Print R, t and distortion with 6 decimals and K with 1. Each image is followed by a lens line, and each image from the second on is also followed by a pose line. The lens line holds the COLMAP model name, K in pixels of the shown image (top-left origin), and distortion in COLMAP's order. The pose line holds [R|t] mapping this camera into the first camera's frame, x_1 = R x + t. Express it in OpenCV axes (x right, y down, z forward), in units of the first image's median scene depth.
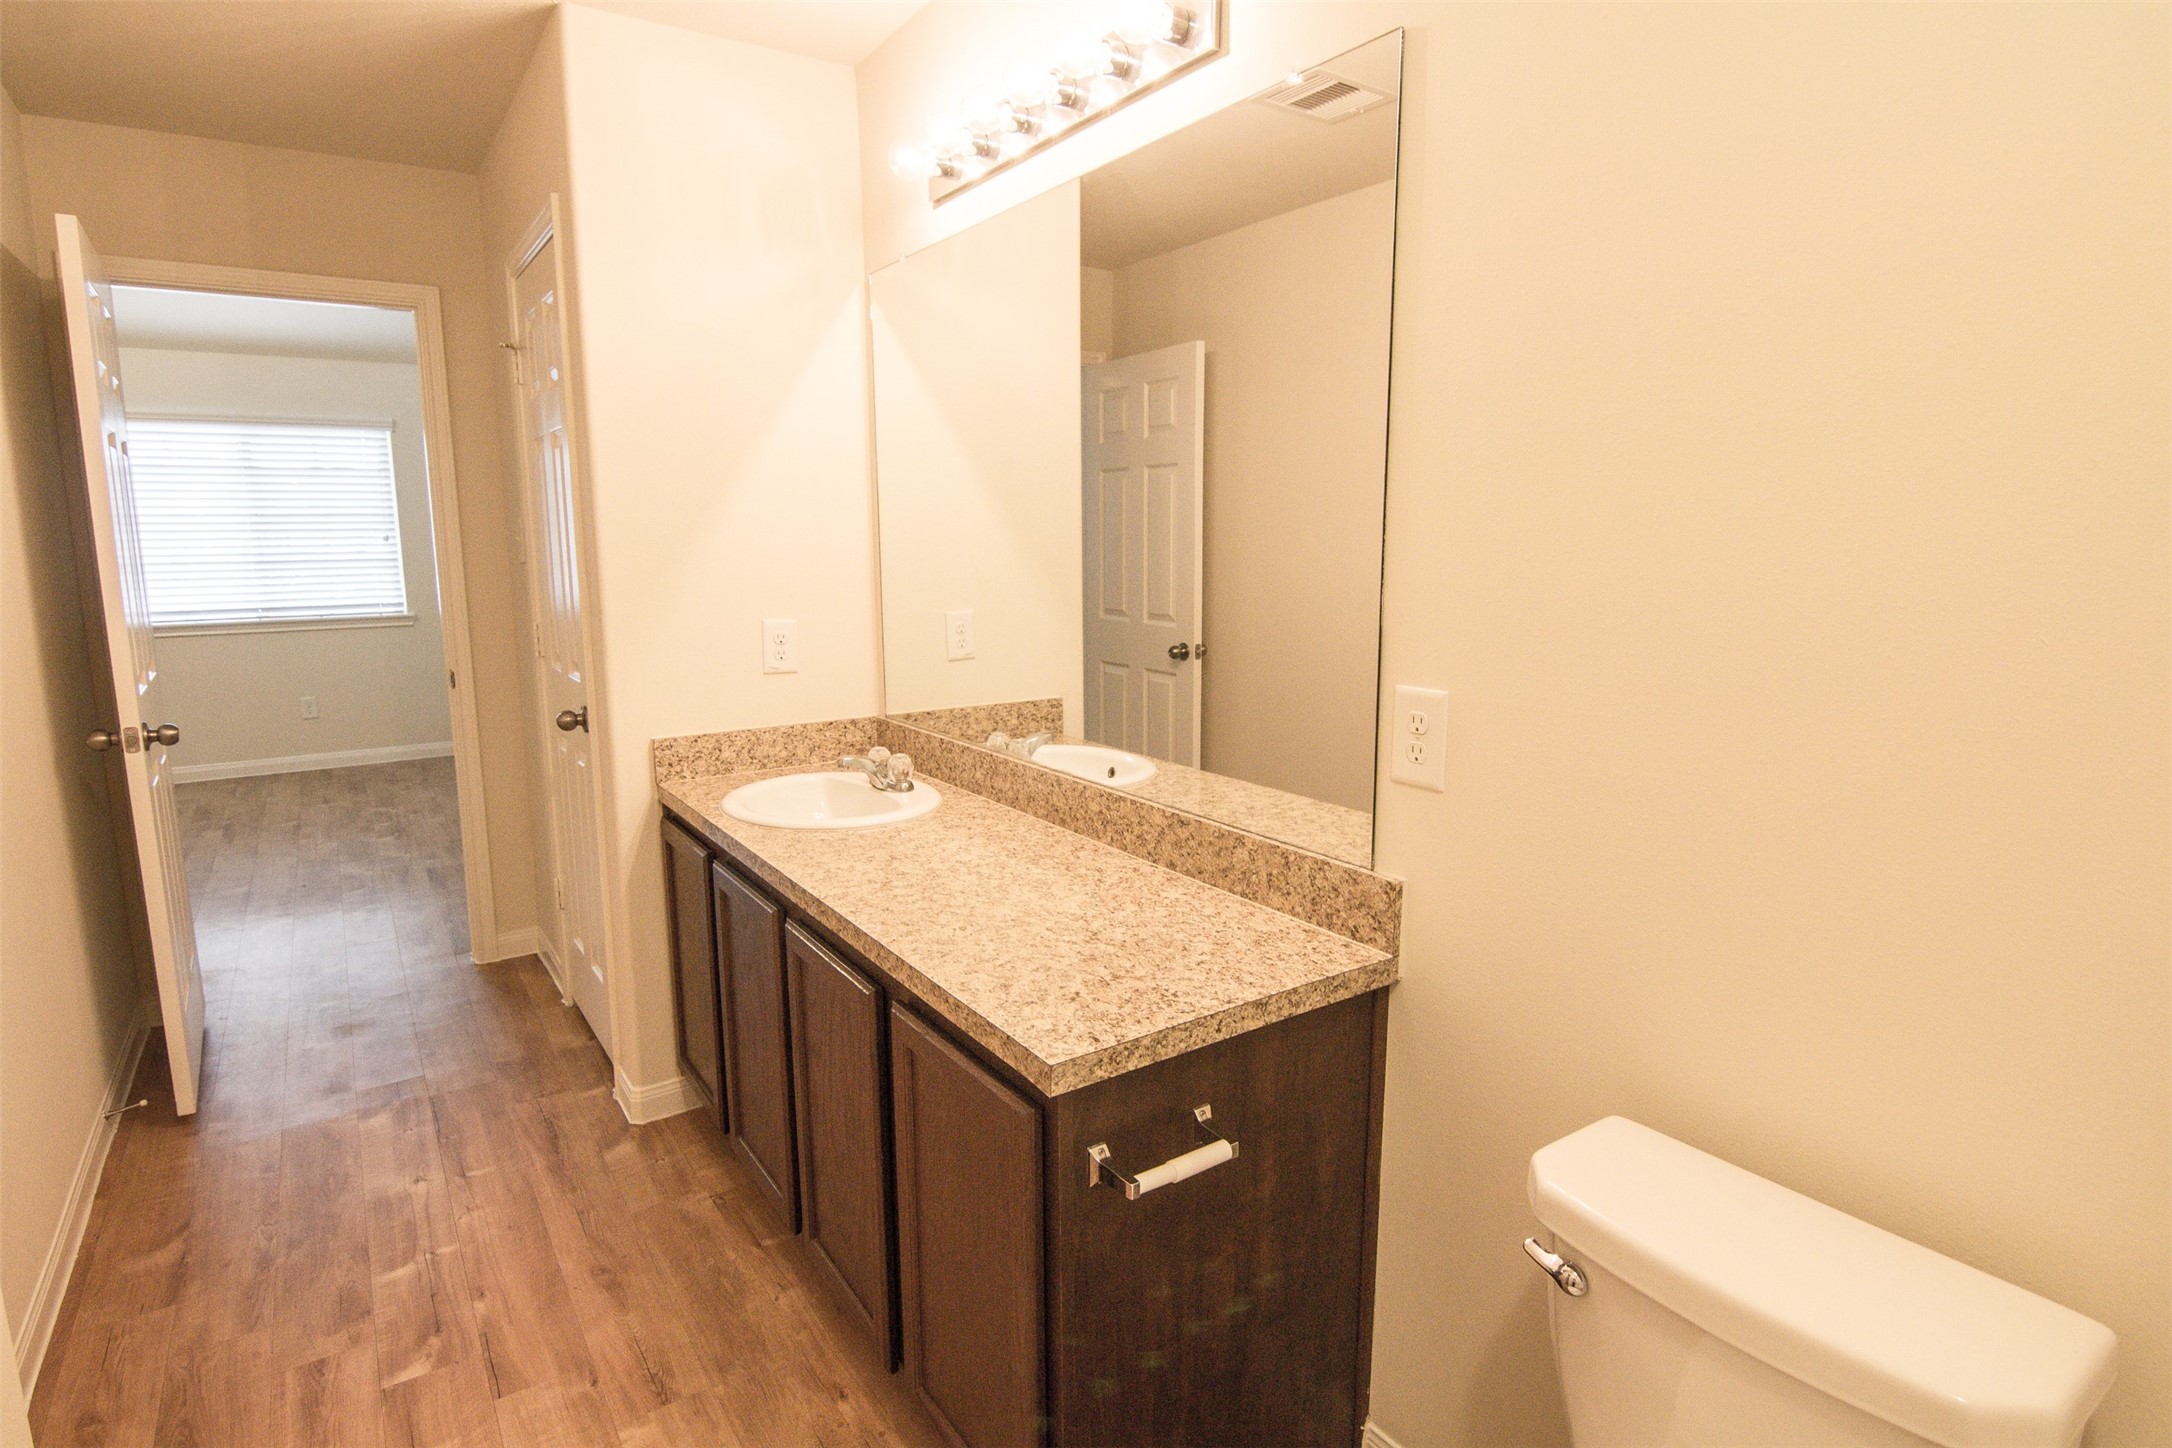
lens RADIAL K [[1107.4, 0, 1088.6], [0, 1107.4, 718.4], [0, 0, 1]] dist [-0.008178, -0.007490]
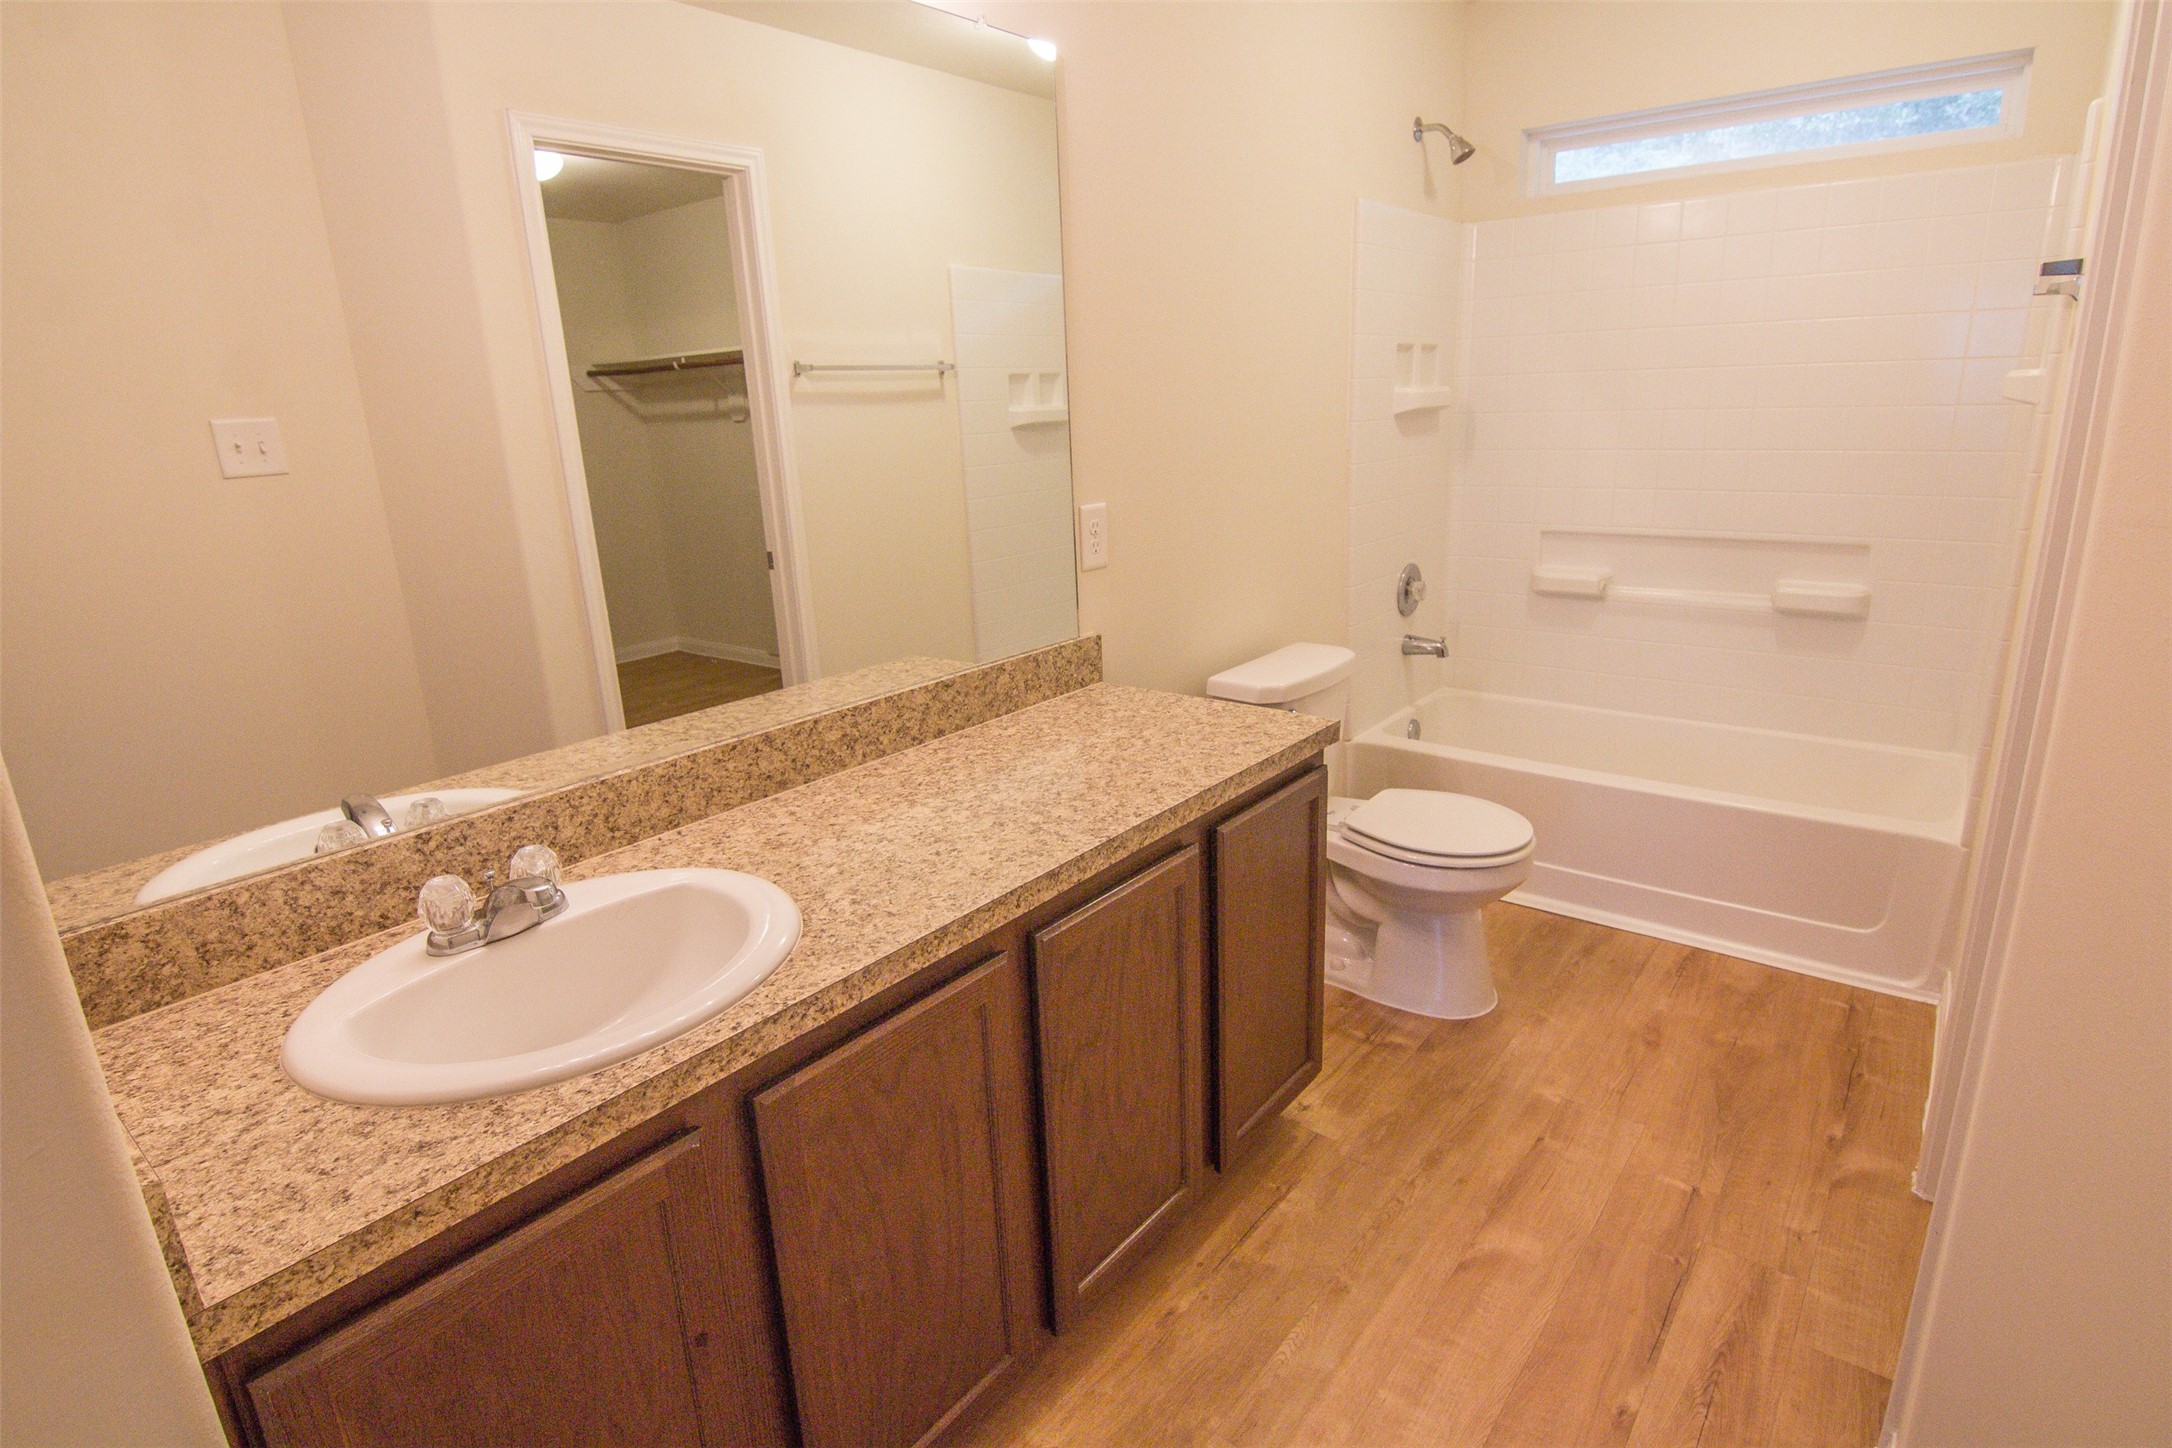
lens RADIAL K [[1107.4, 0, 1088.2], [0, 1107.4, 714.7], [0, 0, 1]] dist [-0.008178, -0.007490]
pose [[-0.283352, -0.243590, 0.927564, -0.952297], [0.200061, 0.930910, 0.305583, -0.179627], [-0.937916, 0.272157, -0.215042, 1.109625]]
